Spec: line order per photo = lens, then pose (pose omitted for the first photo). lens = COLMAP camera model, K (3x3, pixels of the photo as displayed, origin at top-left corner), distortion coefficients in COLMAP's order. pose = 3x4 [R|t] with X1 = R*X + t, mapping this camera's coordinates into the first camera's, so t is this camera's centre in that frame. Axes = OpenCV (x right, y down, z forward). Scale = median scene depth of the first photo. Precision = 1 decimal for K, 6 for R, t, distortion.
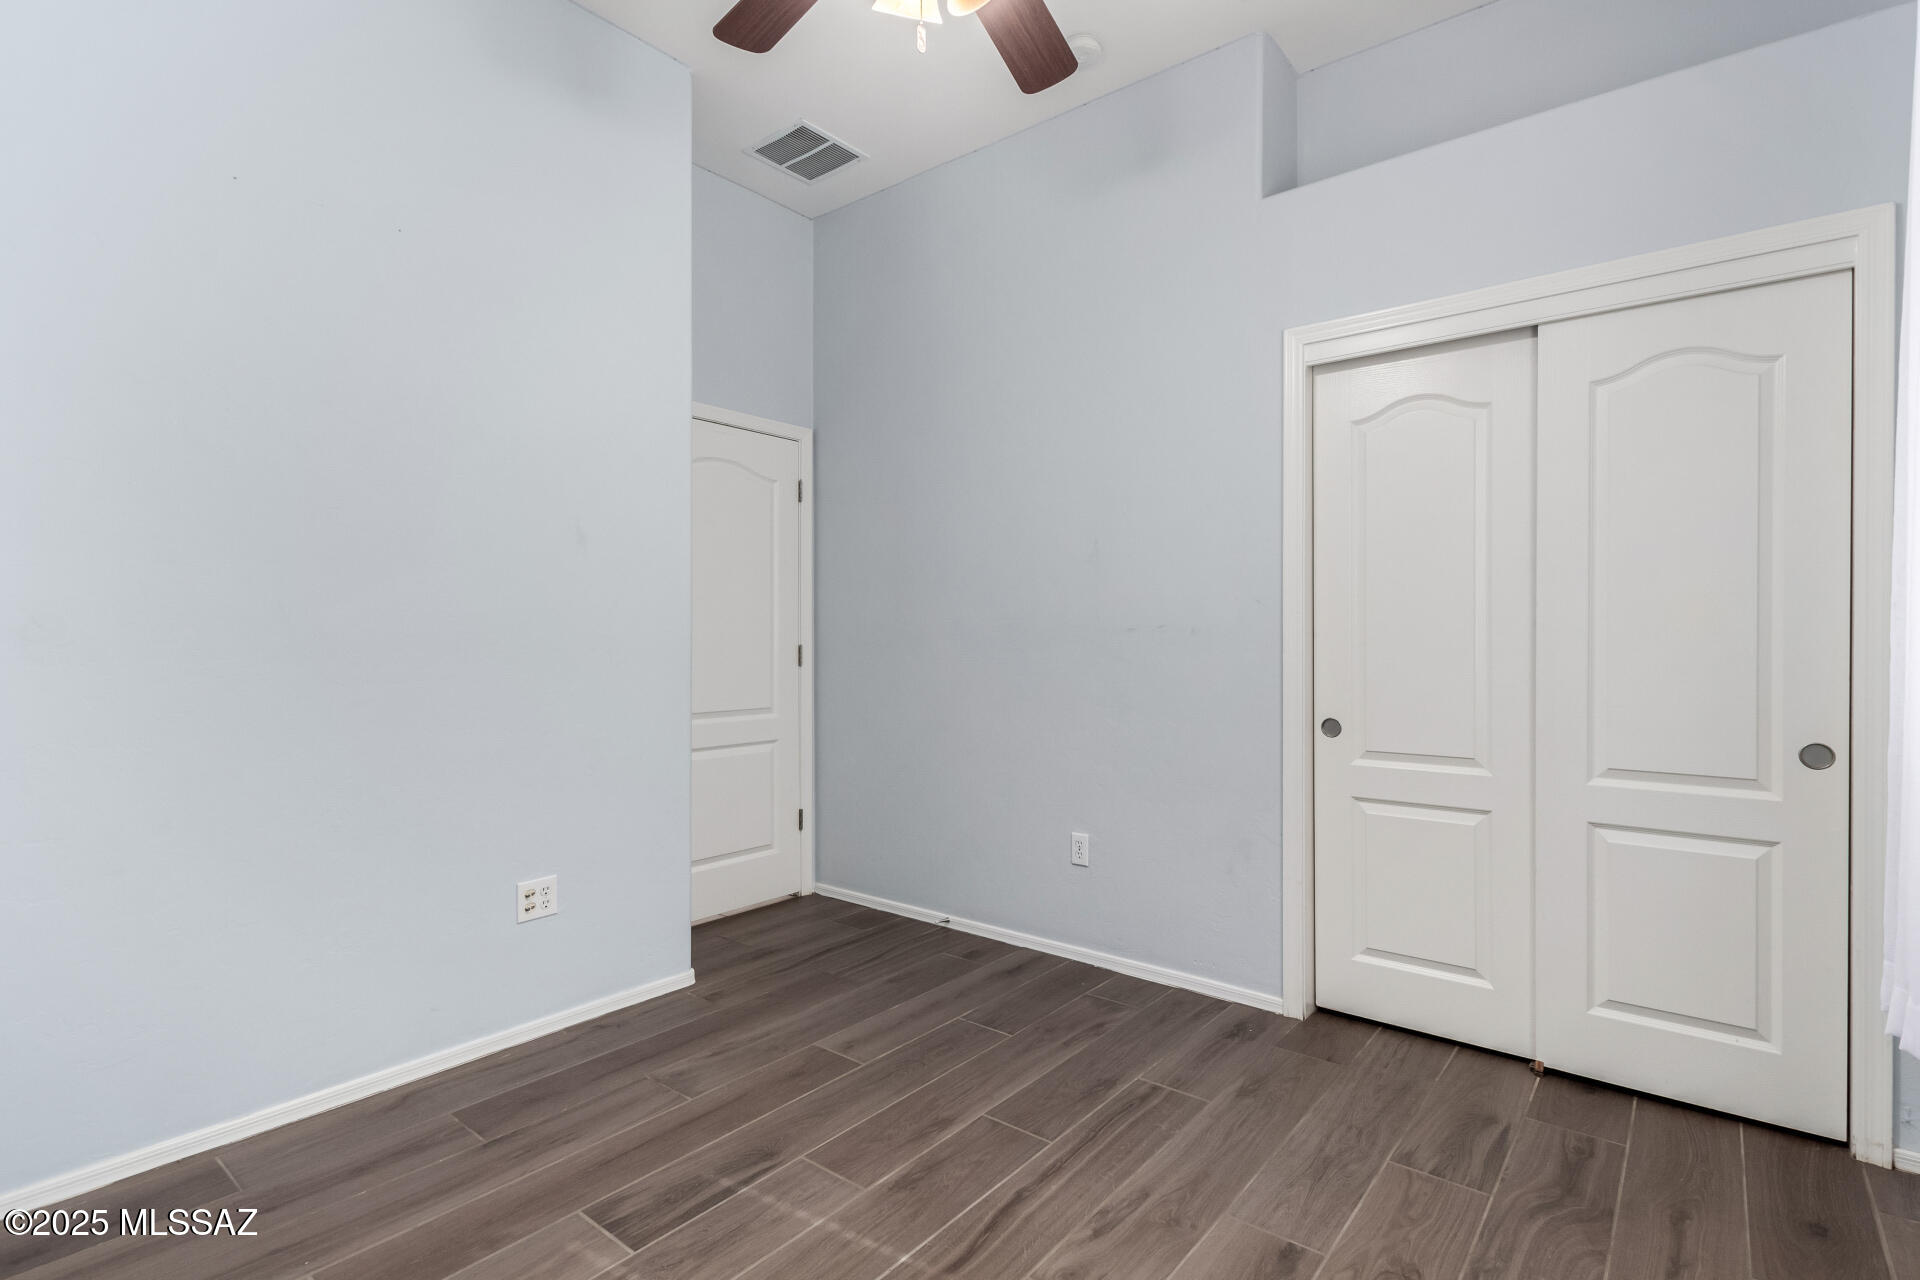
lens RADIAL K [[918.6, 0, 972.0], [0, 918.6, 641.1], [0, 0, 1]] dist [0.003814, 0.000289]
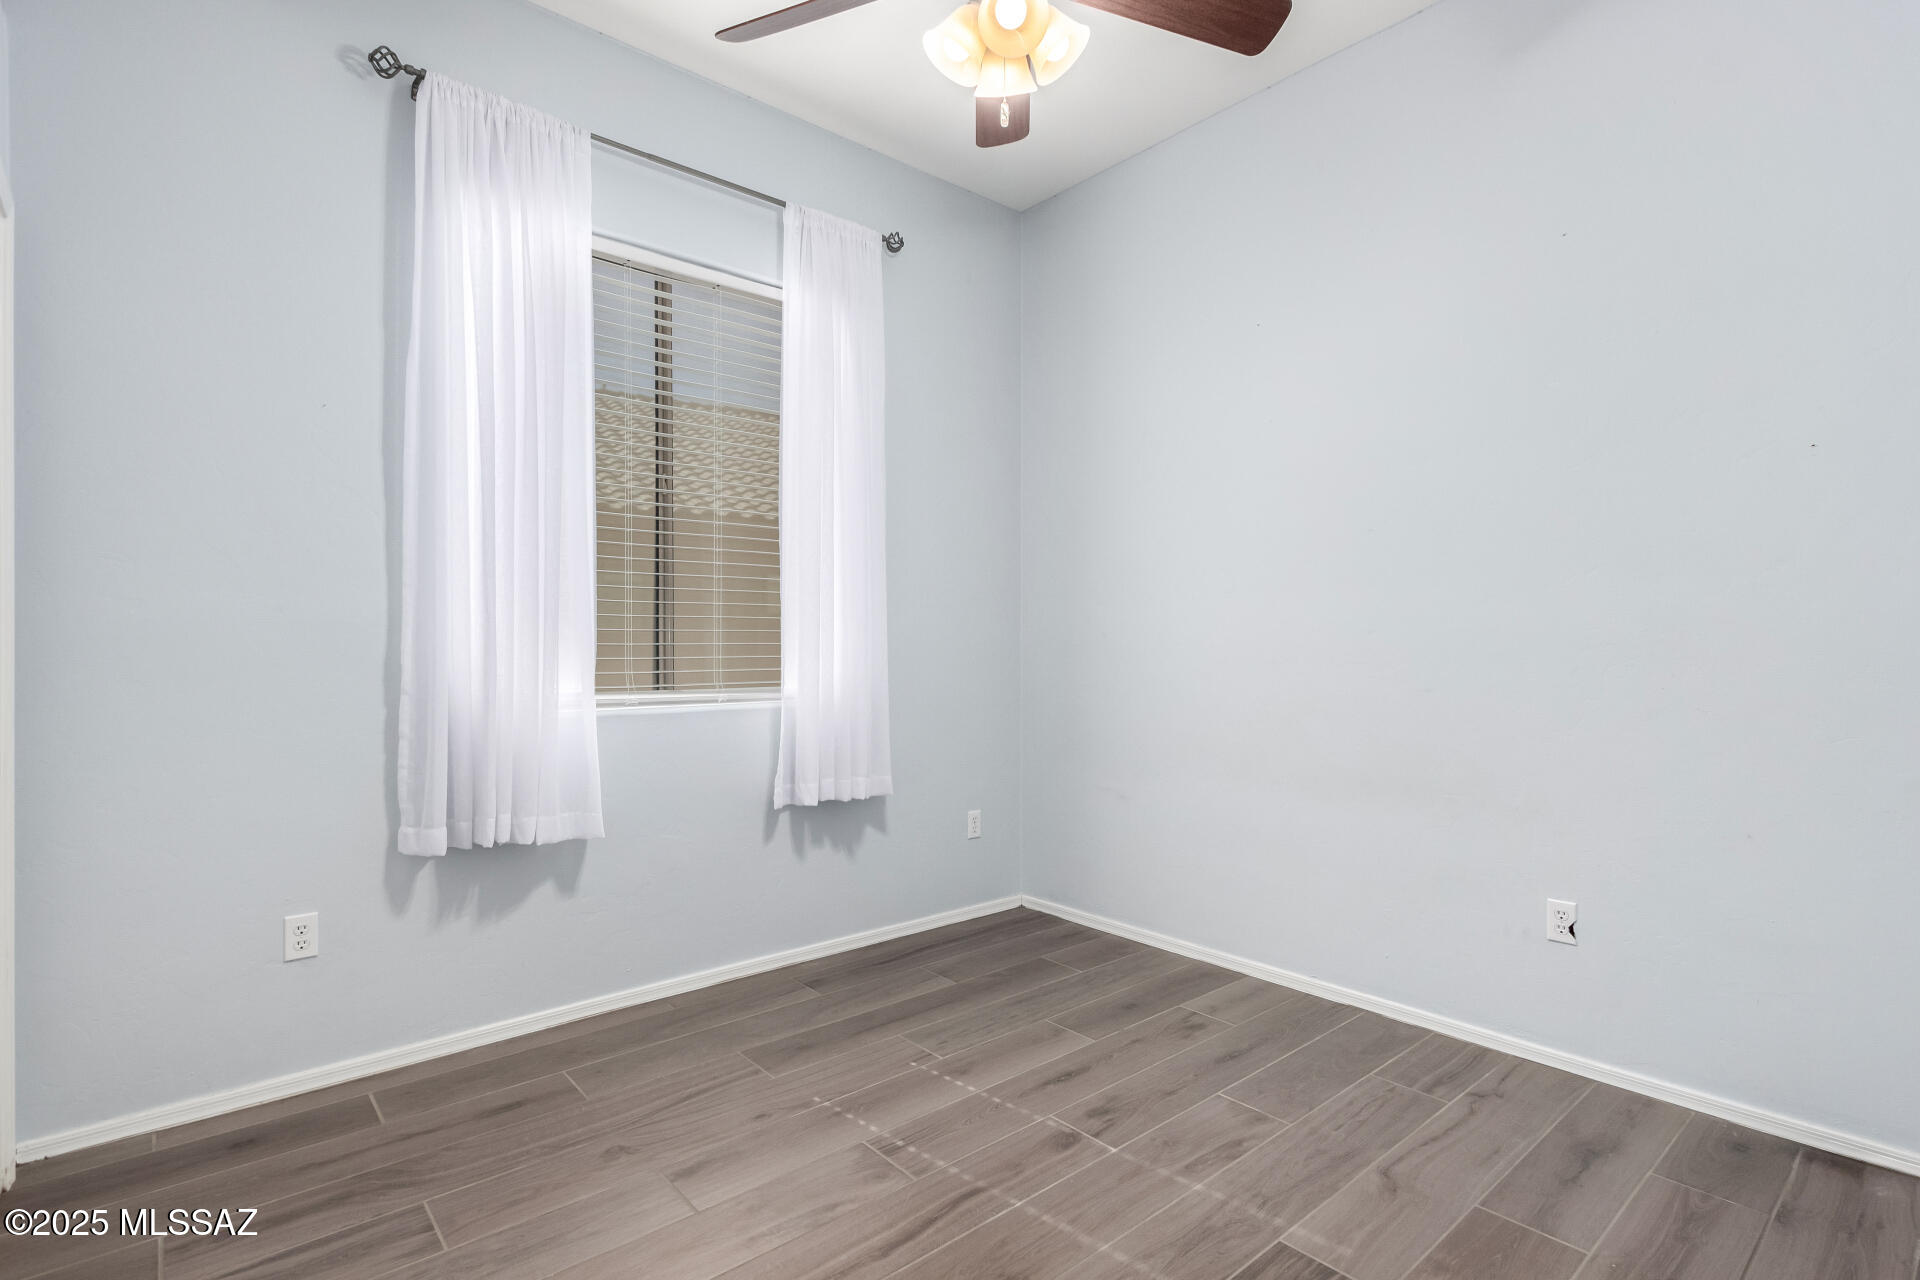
lens RADIAL K [[918.6, 0, 972.0], [0, 918.6, 641.1], [0, 0, 1]] dist [0.003814, 0.000289]
pose [[-0.984212, 0.001806, 0.176985, -0.202083], [0.002133, 0.999996, 0.001658, -0.001536], [-0.176982, 0.002009, -0.984212, 1.956676]]
